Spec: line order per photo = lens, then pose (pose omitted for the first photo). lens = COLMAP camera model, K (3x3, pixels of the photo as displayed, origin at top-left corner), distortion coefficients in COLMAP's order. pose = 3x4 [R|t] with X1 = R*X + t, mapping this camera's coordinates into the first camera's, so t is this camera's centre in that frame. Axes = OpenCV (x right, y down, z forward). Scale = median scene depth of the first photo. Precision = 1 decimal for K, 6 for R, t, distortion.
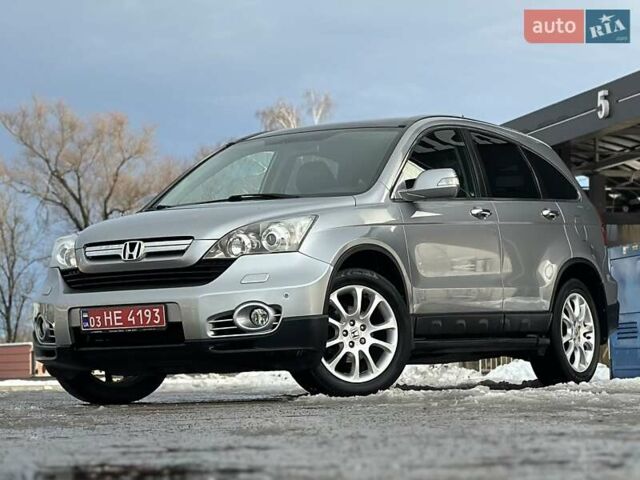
lens RADIAL K [[2077.7, 0, 339.1], [0, 2077.7, 239.4], [0, 0, 1]] dist [0.186912, 1.736469]
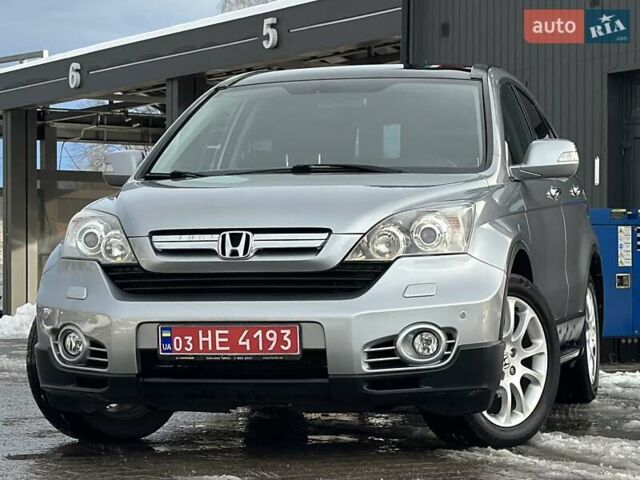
lens RADIAL K [[2077.7, 0, 339.1], [0, 2077.7, 239.4], [0, 0, 1]] dist [0.186912, 1.736469]
pose [[0.956991, 0.026066, 0.288943, -0.272394], [-0.038214, 0.998603, 0.036480, -0.023922], [-0.287588, -0.045952, 0.956651, 0.308512]]
